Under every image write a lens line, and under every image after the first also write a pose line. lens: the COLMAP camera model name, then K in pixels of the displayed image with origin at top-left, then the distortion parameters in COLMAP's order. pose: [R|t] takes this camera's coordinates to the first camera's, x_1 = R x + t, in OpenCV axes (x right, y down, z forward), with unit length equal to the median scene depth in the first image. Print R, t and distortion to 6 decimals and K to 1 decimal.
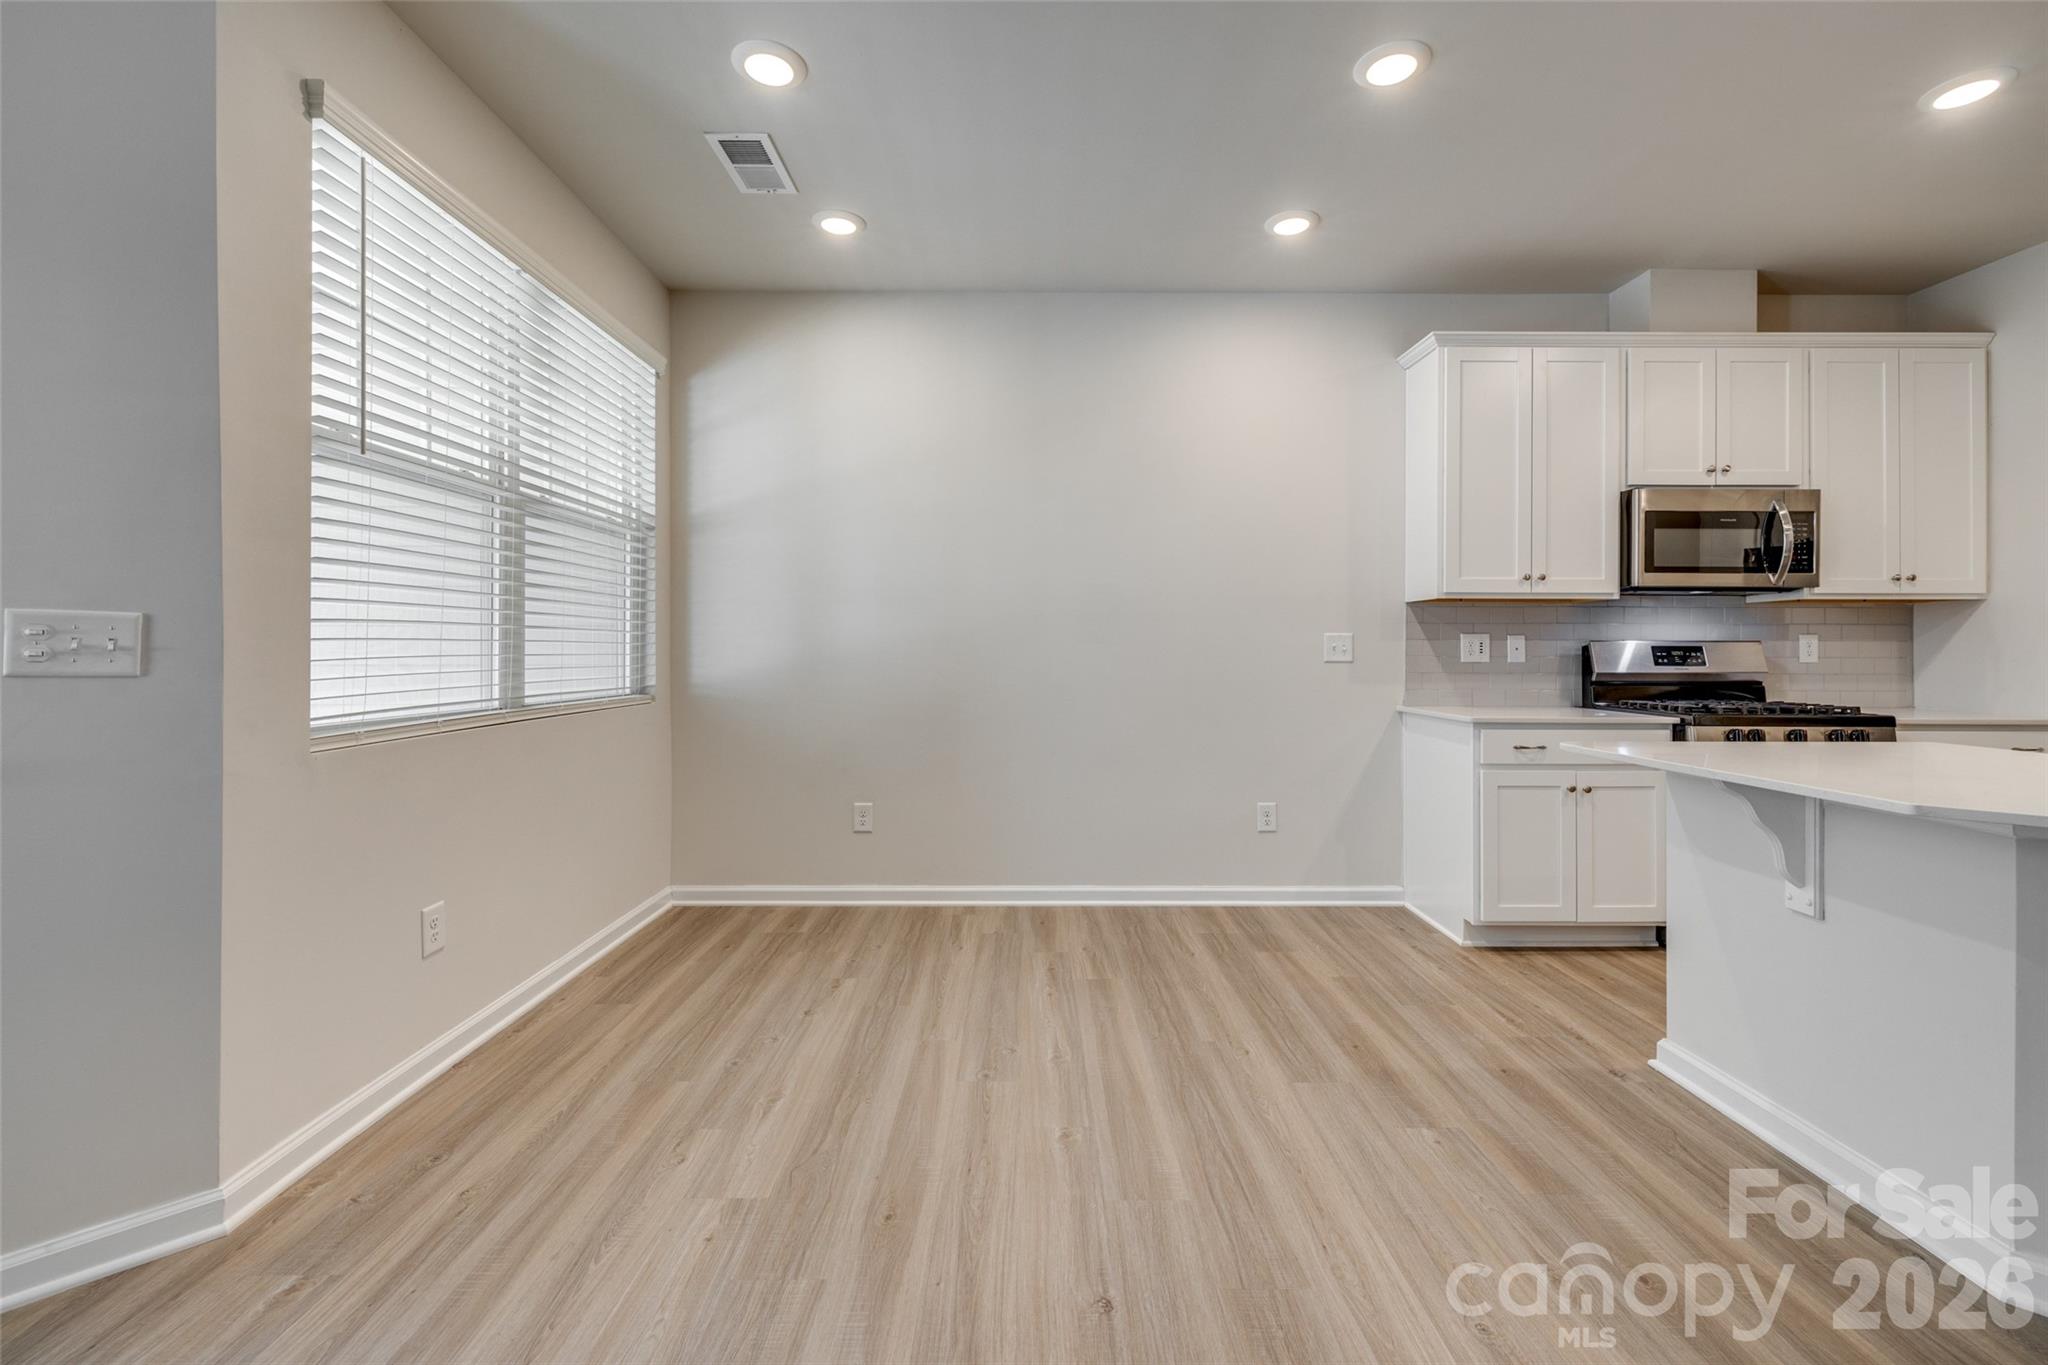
lens RADIAL K [[863.3, 0, 1031.3], [0, 863.3, 651.4], [0, 0, 1]] dist [-0.001374, -0.000580]
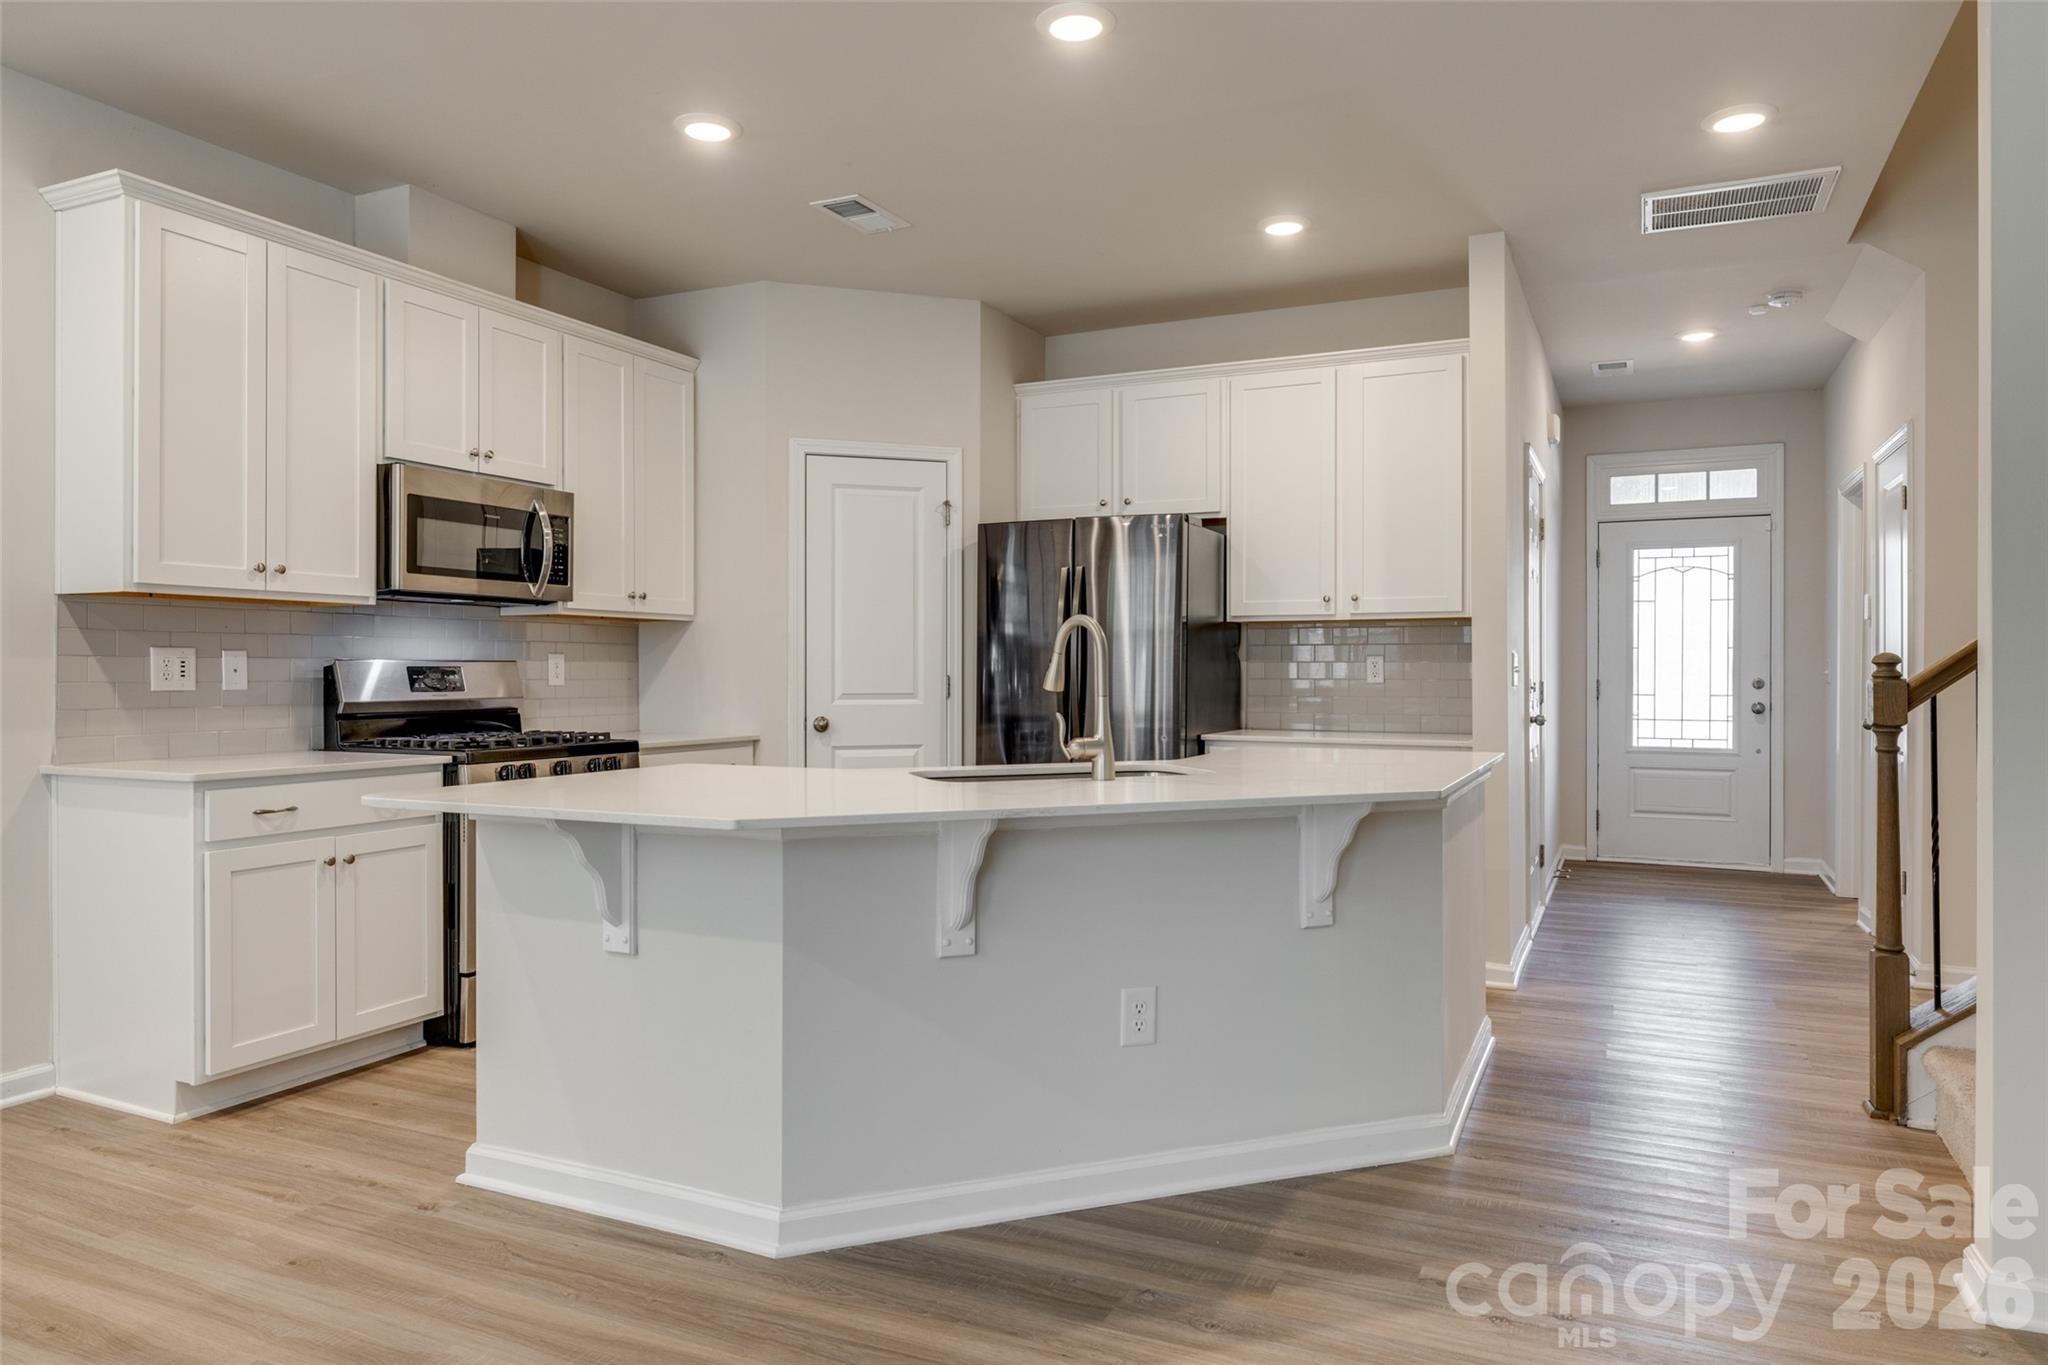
lens RADIAL K [[1293.9, 0, 1019.1], [0, 1293.9, 672.6], [0, 0, 1]] dist [-0.005405, 0.001230]
pose [[0.429796, -0.002493, 0.902923, -0.104204], [0.001034, 0.999997, 0.002269, -0.003003], [-0.902925, -0.000042, 0.429797, -0.002280]]
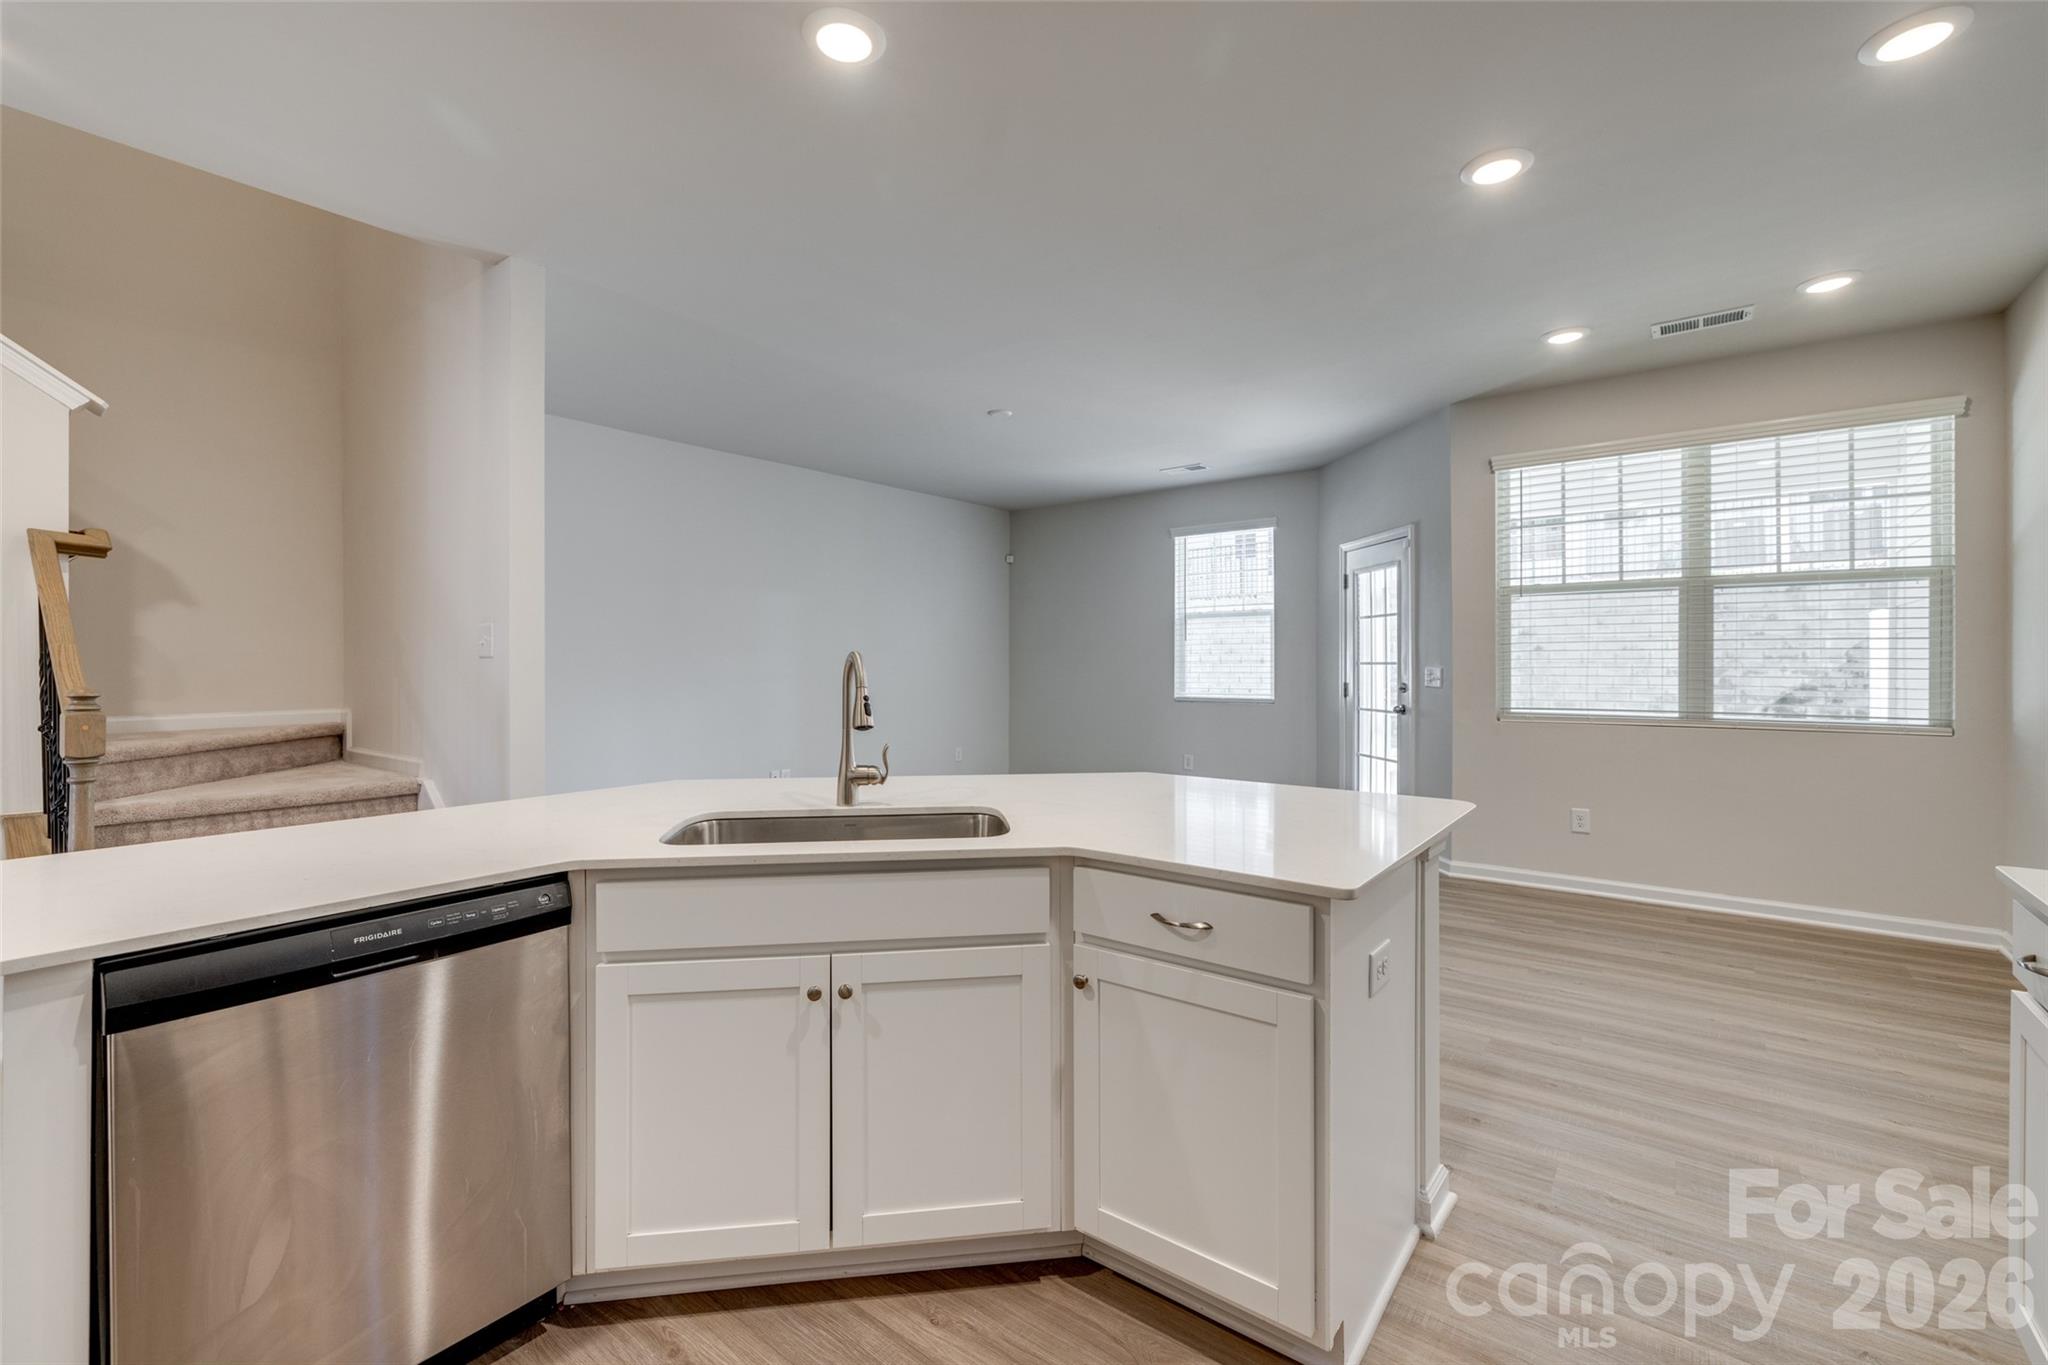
lens RADIAL K [[863.3, 0, 1023.1], [0, 863.3, 664.0], [0, 0, 1]] dist [-0.001374, -0.000580]
pose [[-0.616712, 0.003735, -0.787180, 1.101667], [0.001374, 0.999992, 0.003668, -0.033034], [0.787188, 0.001181, -0.616712, 0.796209]]
